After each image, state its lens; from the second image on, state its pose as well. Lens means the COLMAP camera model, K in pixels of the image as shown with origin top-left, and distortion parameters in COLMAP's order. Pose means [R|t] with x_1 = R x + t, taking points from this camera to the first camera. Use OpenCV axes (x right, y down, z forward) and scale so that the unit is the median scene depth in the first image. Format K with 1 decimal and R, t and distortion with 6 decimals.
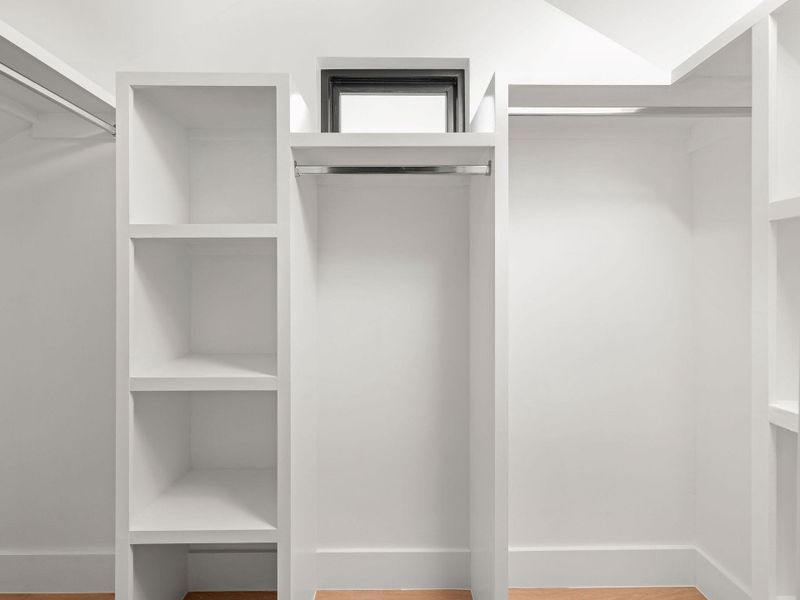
lens RADIAL K [[381.1, 0, 404.5], [0, 381.1, 296.3], [0, 0, 1]] dist [-0.001220, 0.000266]
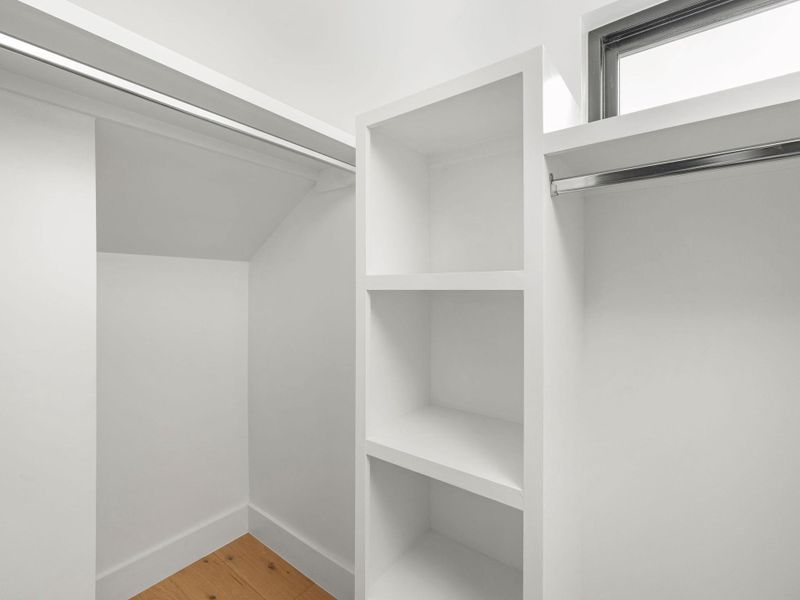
lens RADIAL K [[381.1, 0, 404.5], [0, 381.1, 296.3], [0, 0, 1]] dist [-0.001220, 0.000266]
pose [[0.809200, -0.000127, -0.587533, -0.096867], [-0.003844, 0.999977, -0.005510, -0.130030], [0.587521, 0.006717, 0.809181, 0.292747]]
